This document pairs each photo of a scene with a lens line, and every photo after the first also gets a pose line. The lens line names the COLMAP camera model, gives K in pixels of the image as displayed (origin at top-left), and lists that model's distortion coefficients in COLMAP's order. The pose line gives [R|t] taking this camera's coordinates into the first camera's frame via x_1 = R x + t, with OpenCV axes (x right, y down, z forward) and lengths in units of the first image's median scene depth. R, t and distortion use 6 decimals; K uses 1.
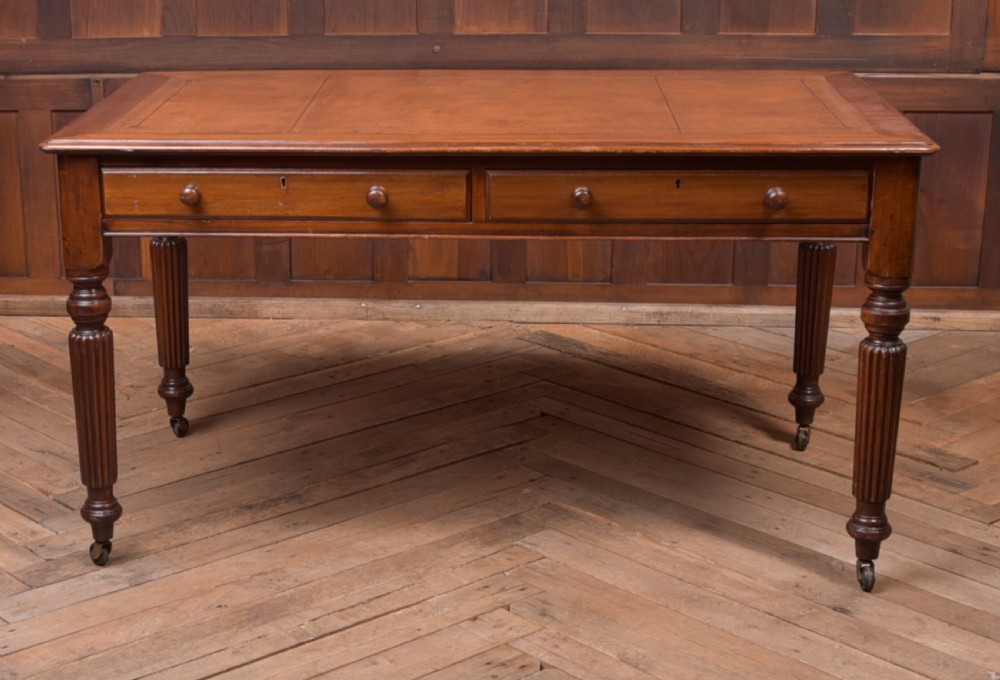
lens RADIAL K [[1862.2, 0, 259.8], [0, 1862.2, 424.7], [0, 0, 1]] dist [-0.130811, 0.134217]
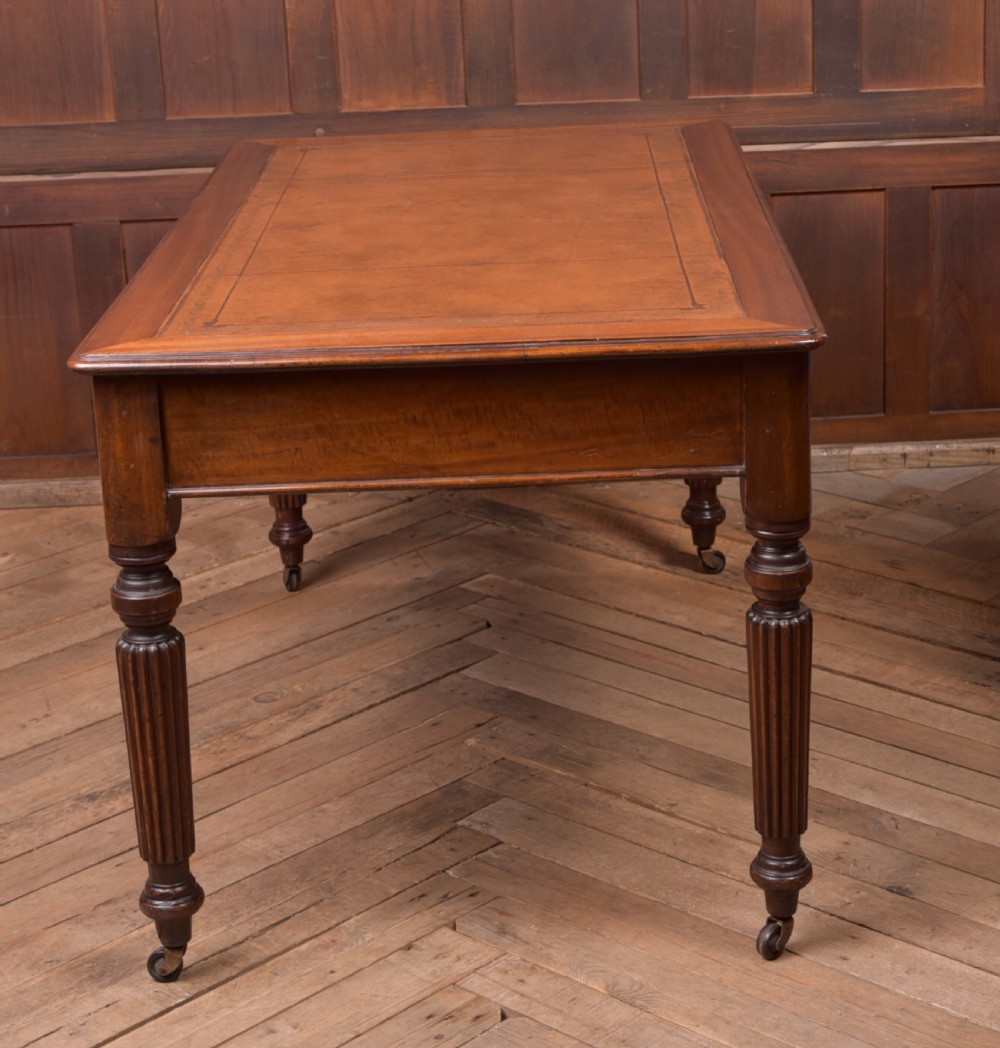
lens RADIAL K [[2378.4, 0, 585.9], [0, 2378.4, 465.3], [0, 0, 1]] dist [-0.059836, 0.332980]
pose [[0.980996, -0.062095, 0.183825, 0.021488], [0.068277, 0.997288, -0.027486, -0.045742], [-0.181619, 0.039515, 0.982575, 0.058636]]
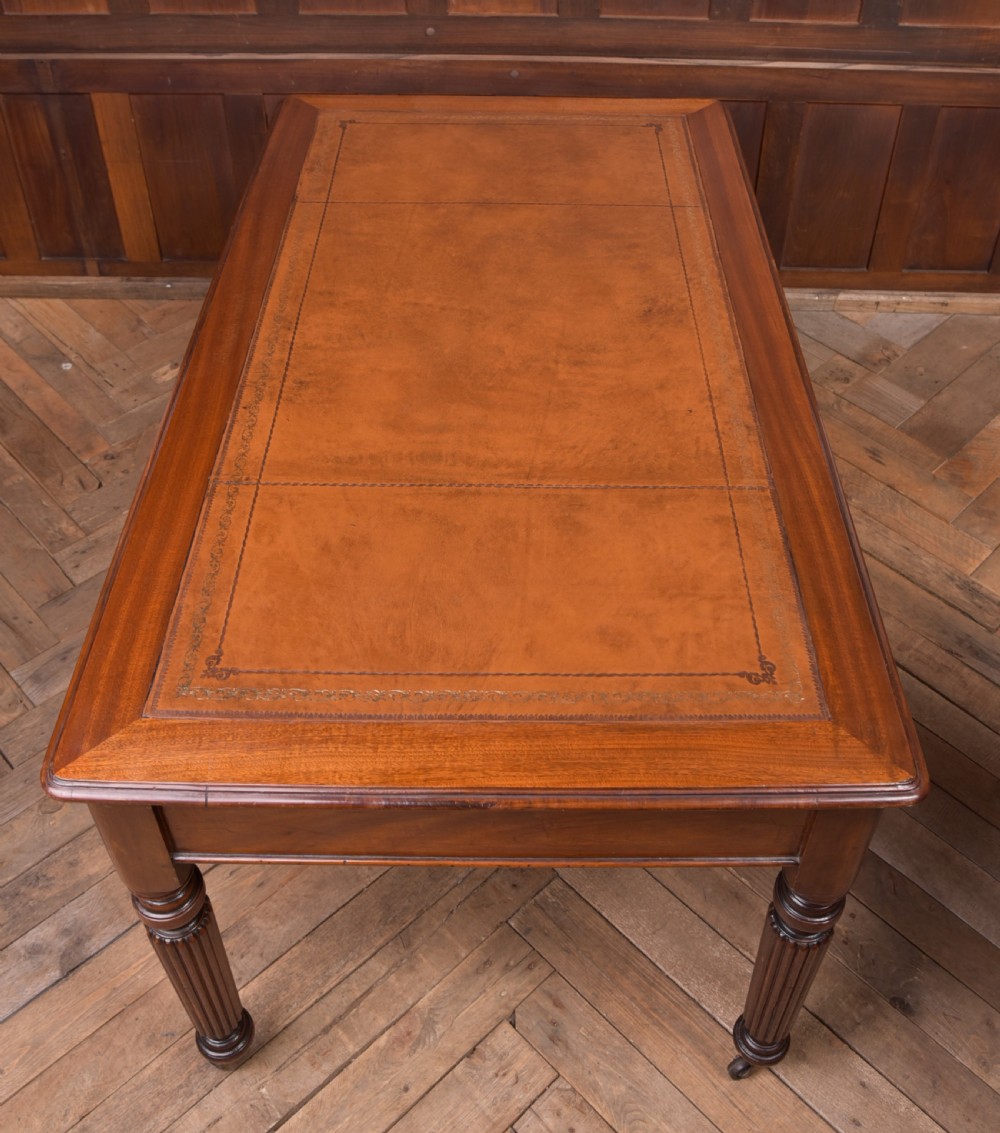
lens RADIAL K [[1220.0, 0, 518.6], [0, 1220.0, 410.2], [0, 0, 1]] dist [-0.110209, 0.072708]
pose [[0.991028, -0.053895, 0.122308, 0.074264], [0.006694, 0.933961, 0.357312, -0.305628], [-0.133488, -0.353287, 0.925942, 0.521779]]
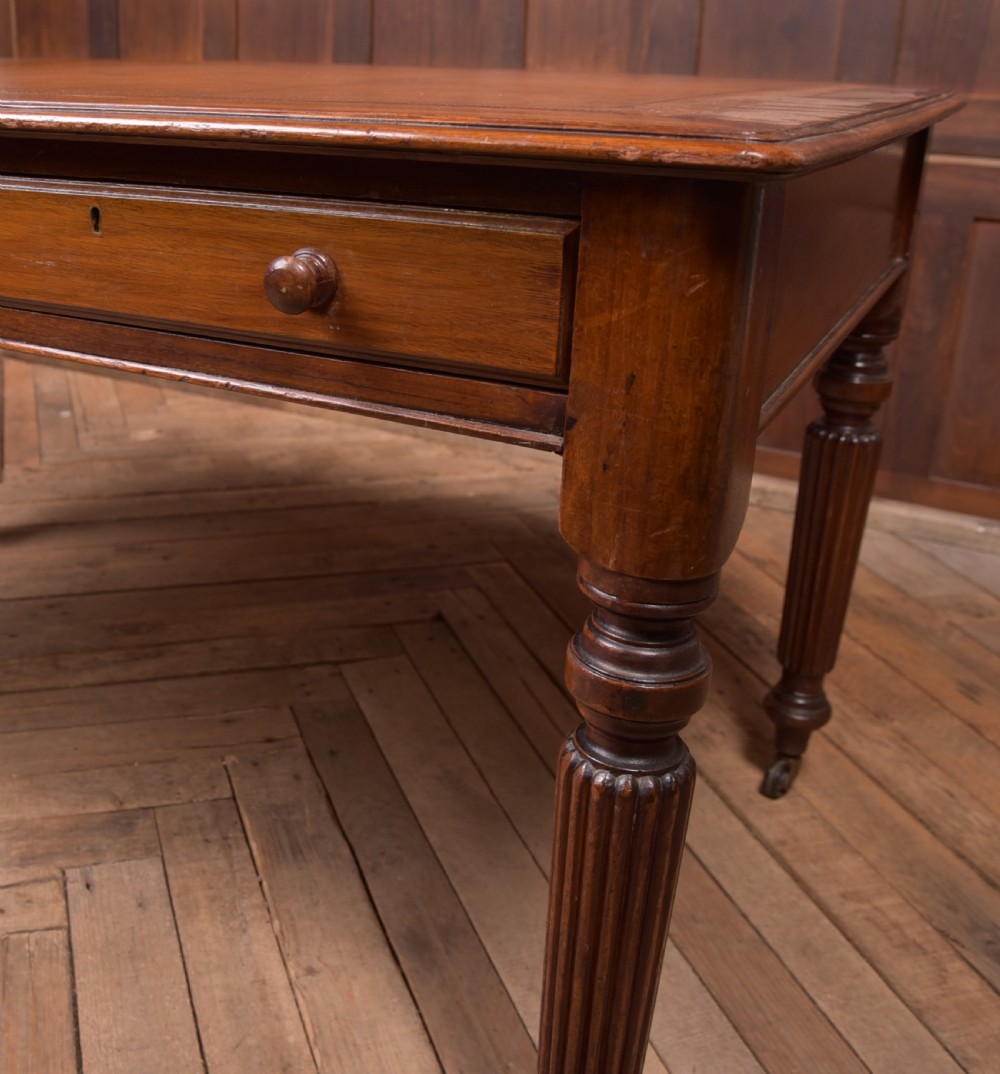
lens RADIAL K [[1266.9, 0, 290.4], [0, 1266.9, 459.8], [0, 0, 1]] dist [-0.129753, 0.094868]
pose [[0.908222, 0.167994, -0.383290, 0.304884], [-0.164515, 0.985476, 0.042105, -0.081383], [0.384796, 0.024816, 0.922668, 0.640110]]
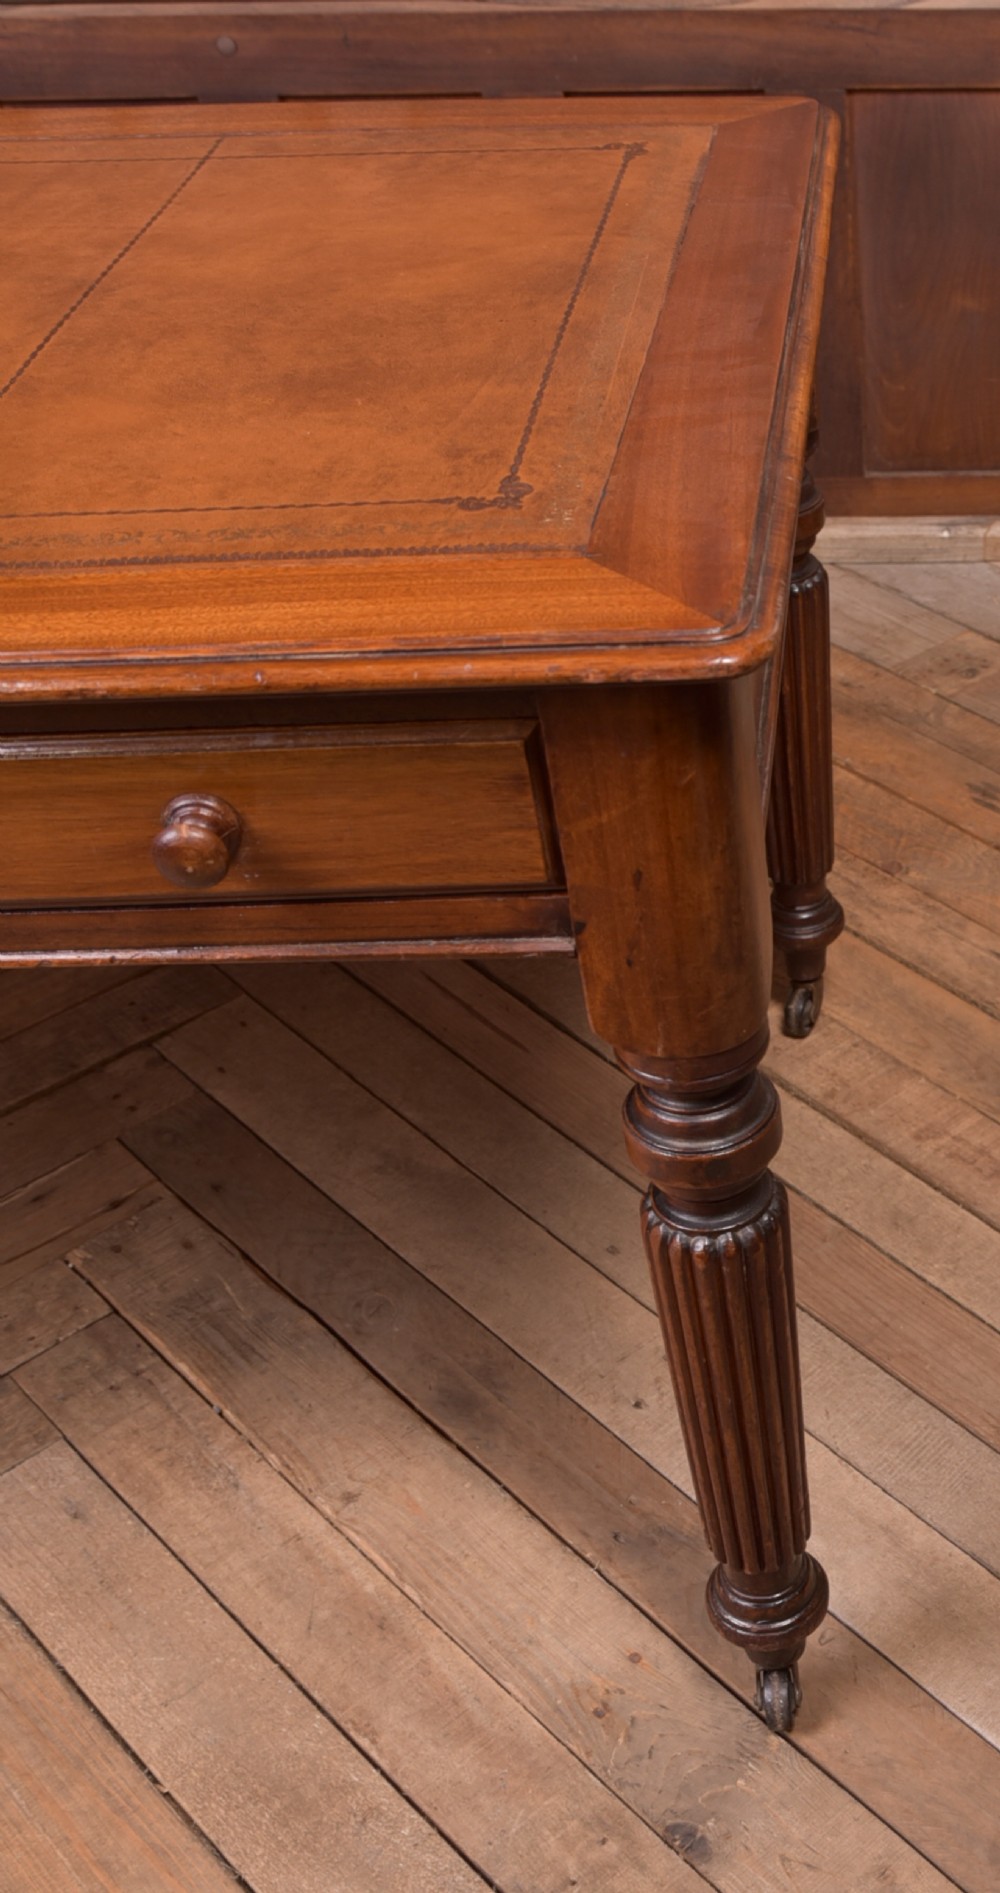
lens RADIAL K [[2170.8, 0, 1075.8], [0, 2170.8, 1120.2], [0, 0, 1]] dist [-0.119136, 0.089176]
pose [[0.980884, -0.091459, 0.171764, 0.284503], [0.022510, 0.930073, 0.366686, -0.159233], [-0.193289, -0.355809, 0.914352, 0.554025]]
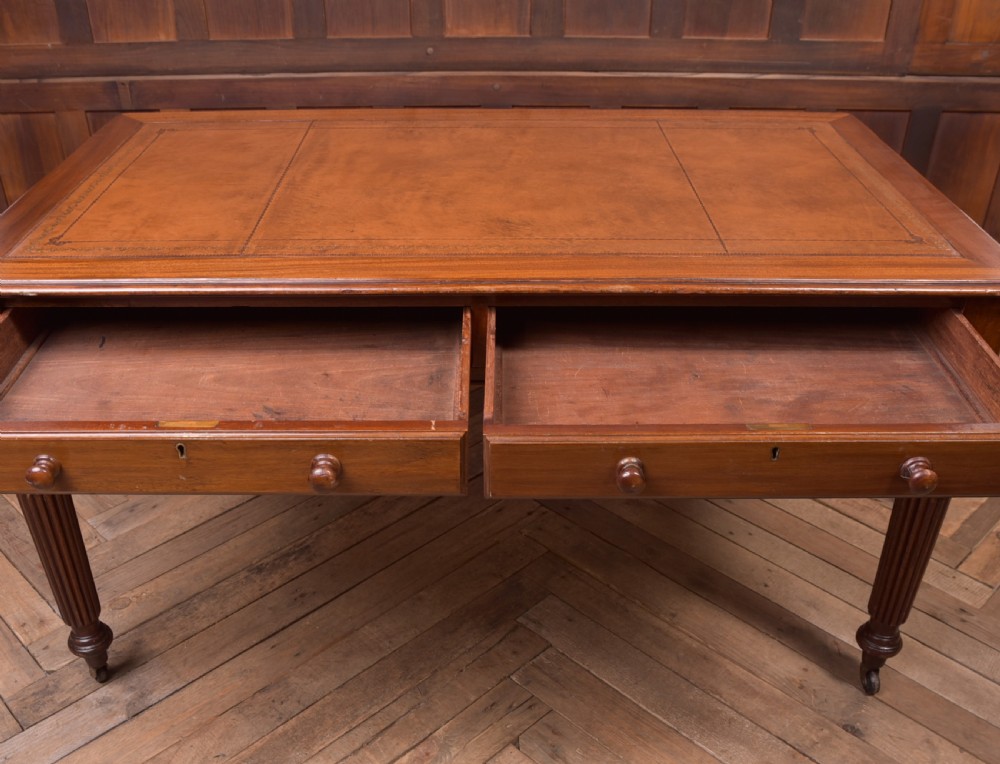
lens RADIAL K [[992.4, 0, 477.9], [0, 992.4, 470.2], [0, 0, 1]] dist [-0.120258, 0.094763]
pose [[0.991299, -0.056042, 0.119100, 0.052571], [0.021267, 0.961138, 0.275248, -0.156177], [-0.129897, -0.270321, 0.953967, 0.482127]]
